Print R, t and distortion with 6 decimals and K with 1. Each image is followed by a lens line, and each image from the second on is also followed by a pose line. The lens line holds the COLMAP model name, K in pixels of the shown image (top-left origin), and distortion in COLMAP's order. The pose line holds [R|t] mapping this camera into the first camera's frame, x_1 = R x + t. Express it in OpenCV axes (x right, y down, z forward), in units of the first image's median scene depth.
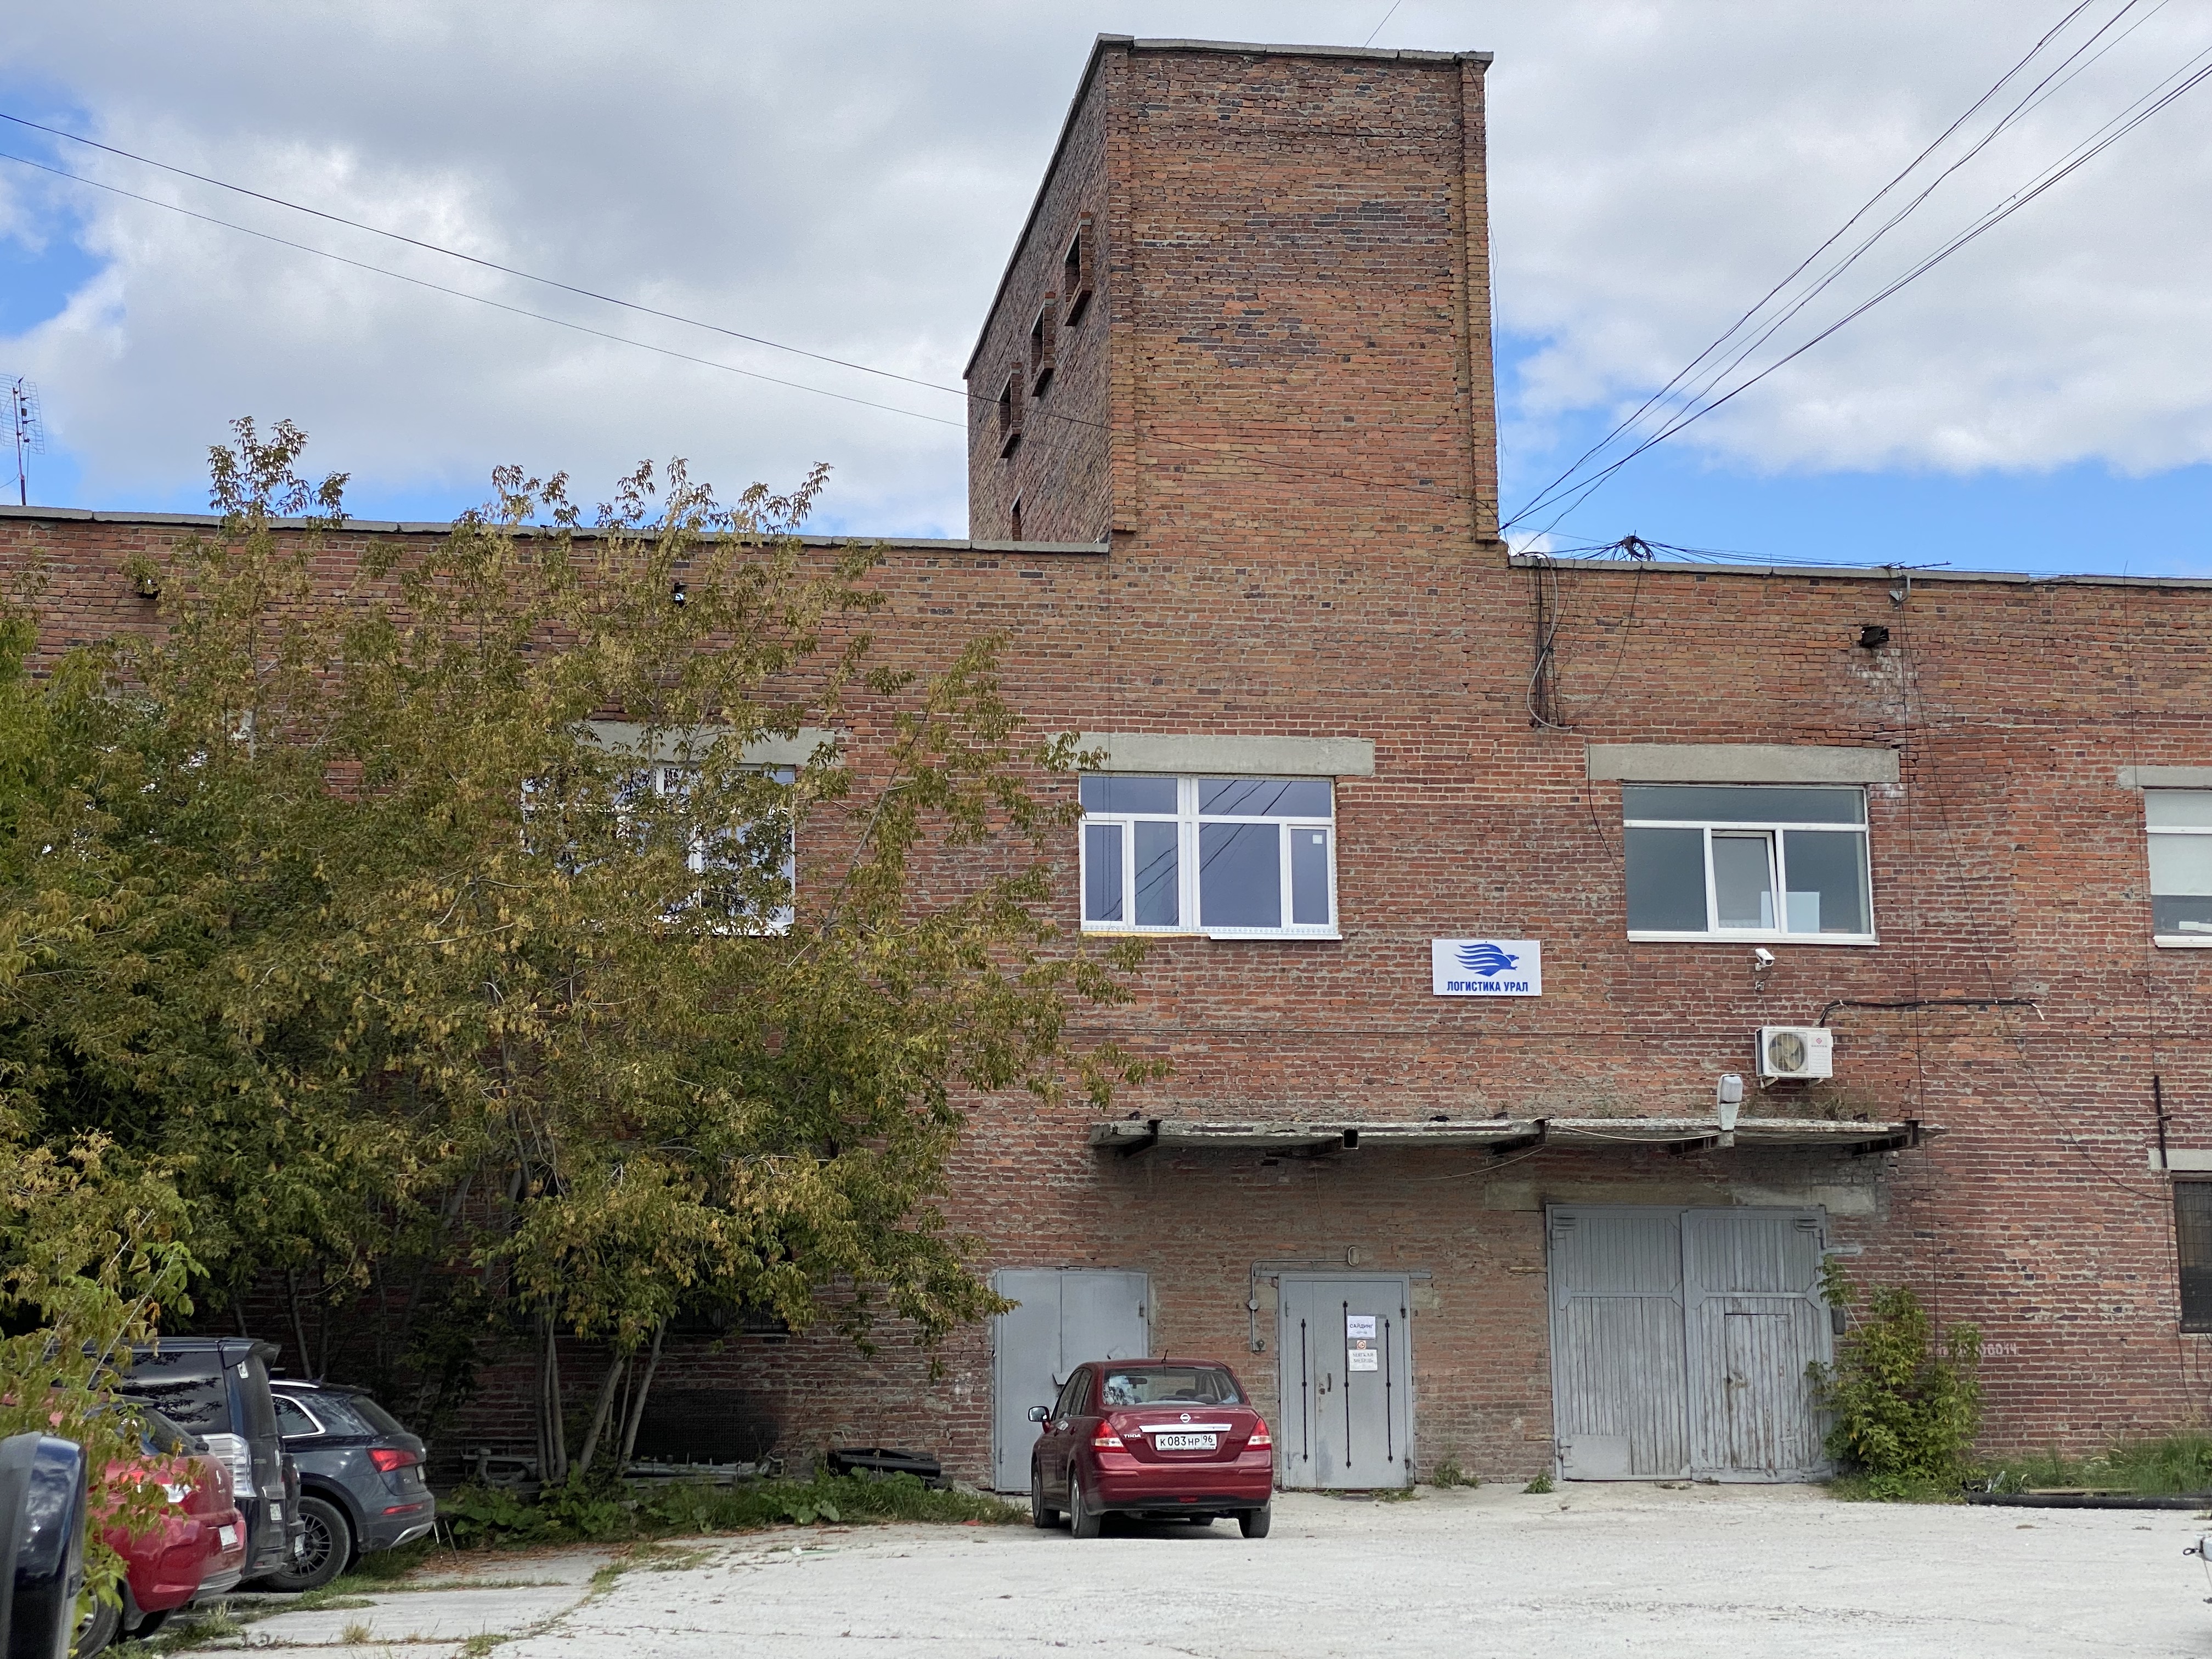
lens RADIAL K [[3257.0, 0, 1092.4], [0, 3257.0, 868.0], [0, 0, 1]] dist [0.126659, -0.087149]
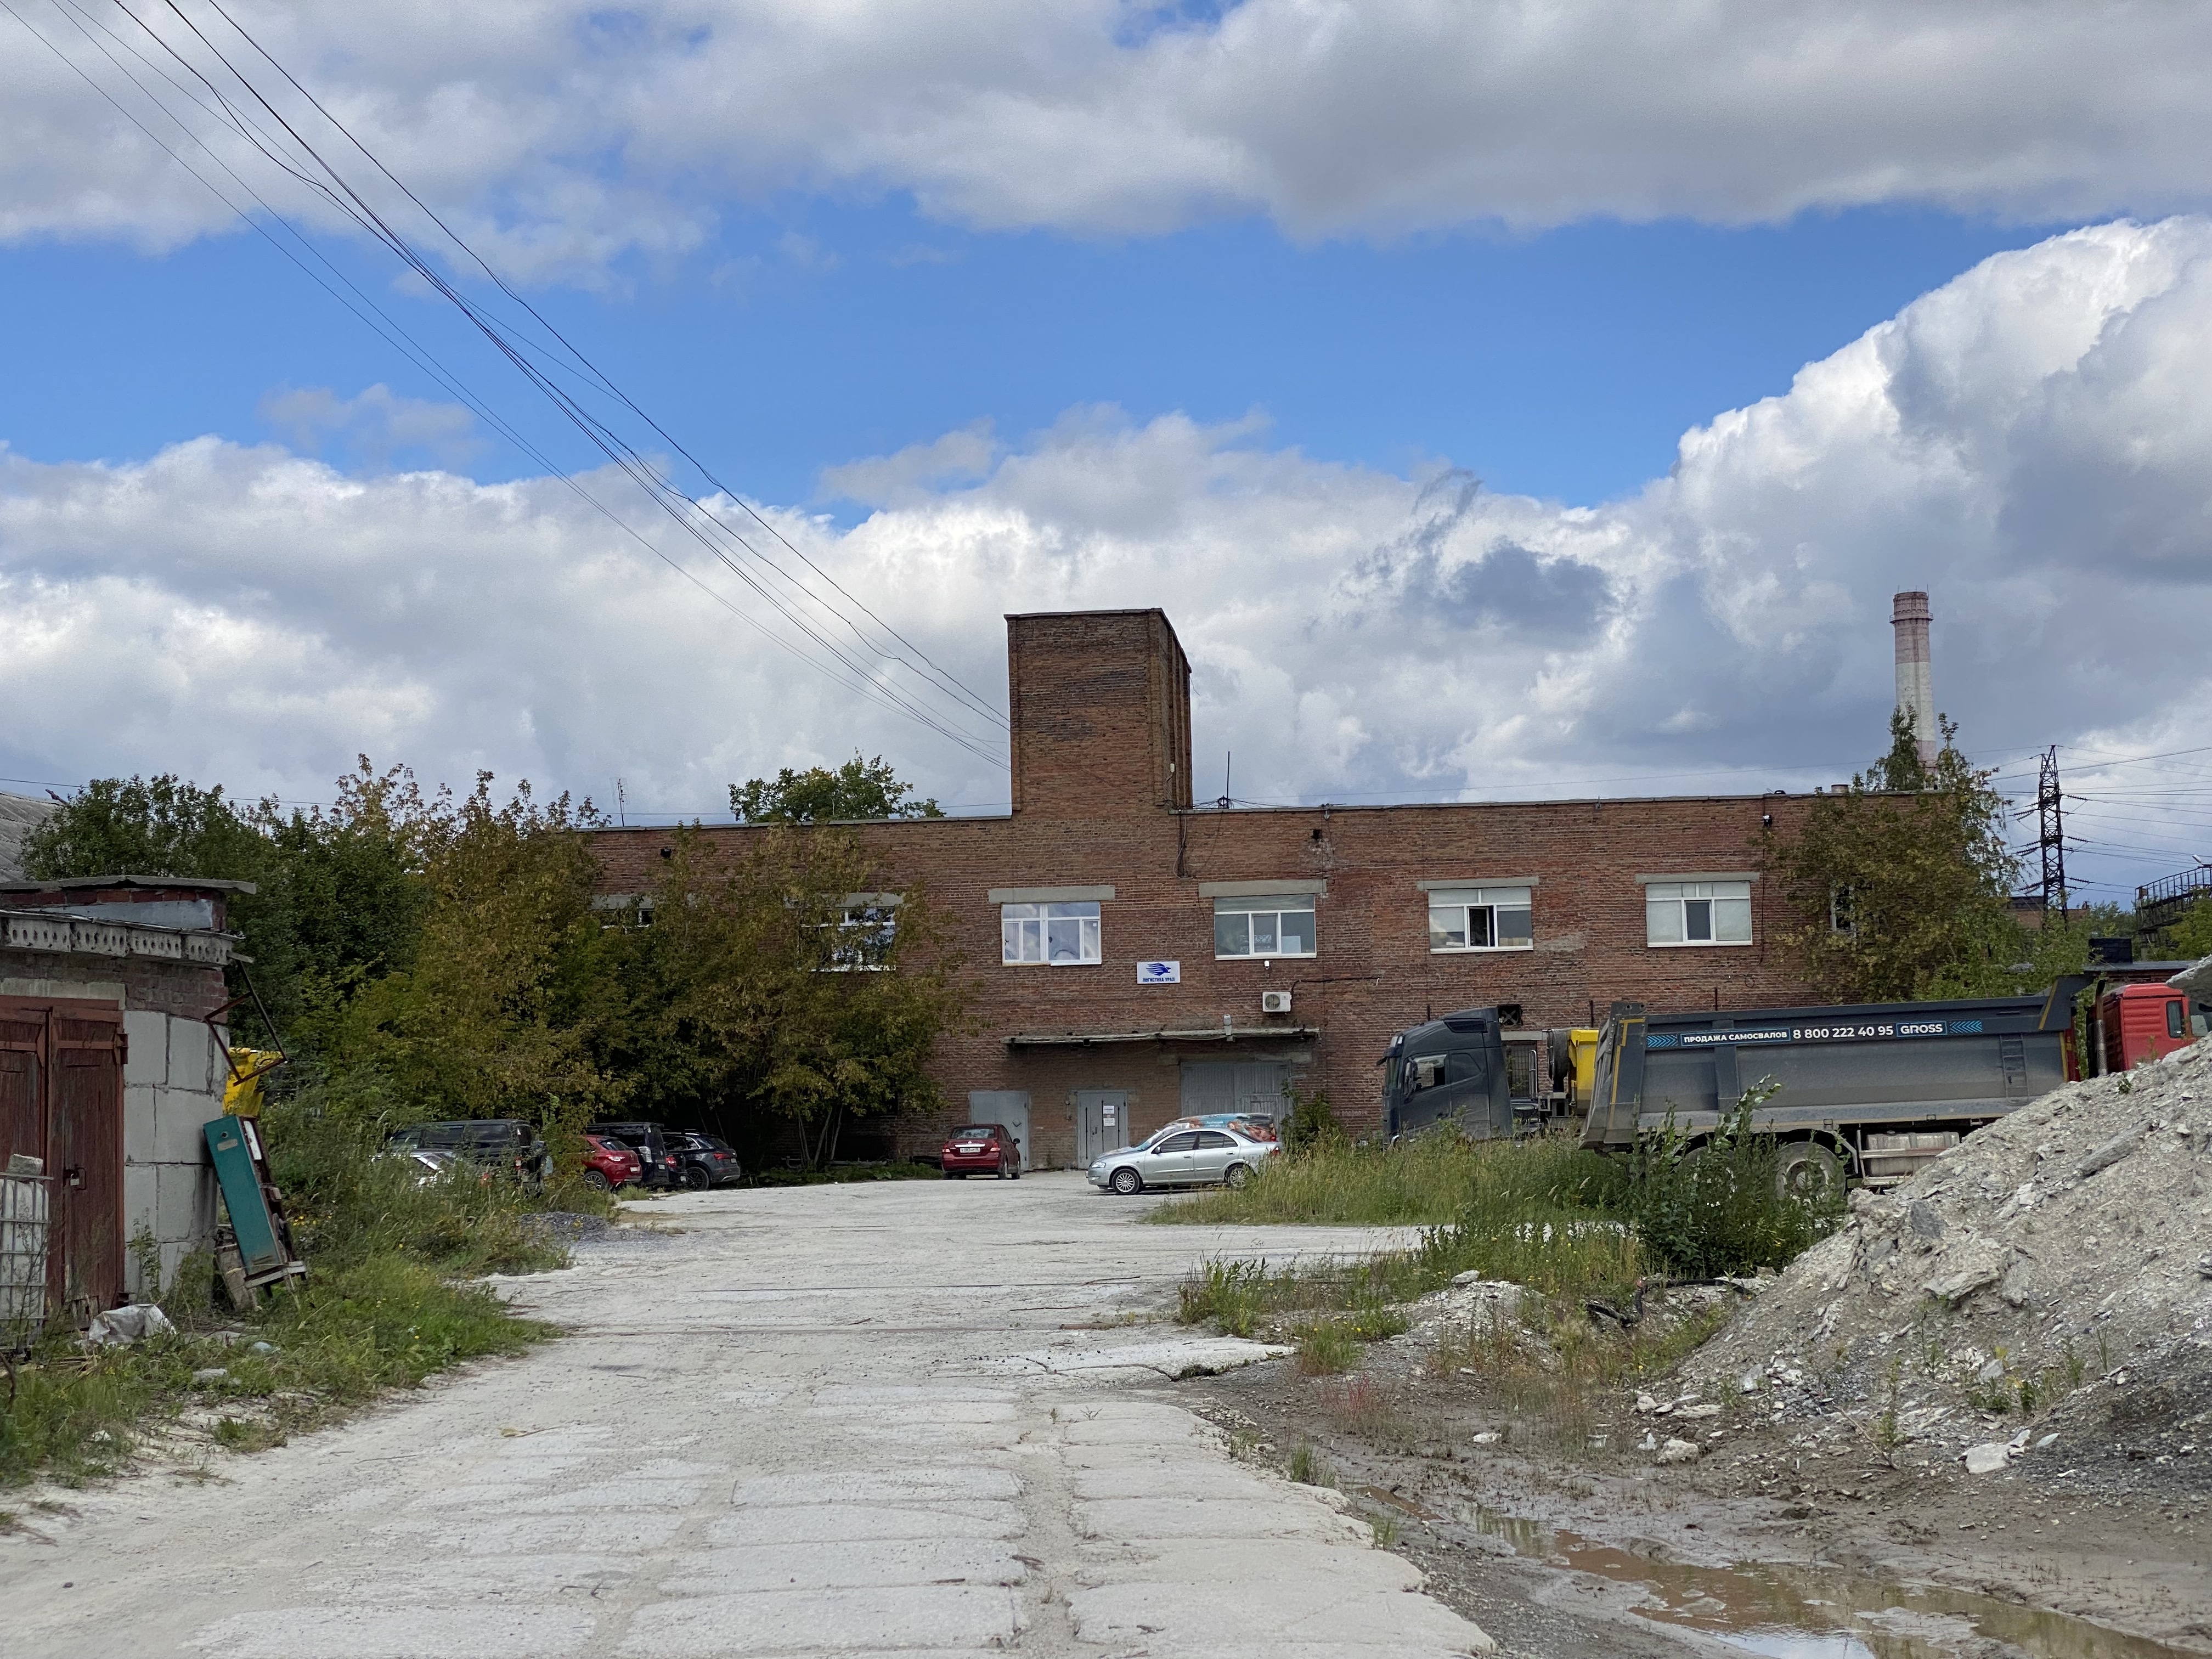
lens RADIAL K [[3297.2, 0, 1111.6], [0, 3297.2, 948.4], [0, 0, 1]] dist [0.106392, 0.097265]
pose [[0.970236, -0.026209, -0.240738, 0.713737], [0.049995, 0.994388, 0.093234, -0.234361], [0.236943, -0.102495, 0.966102, -1.540872]]
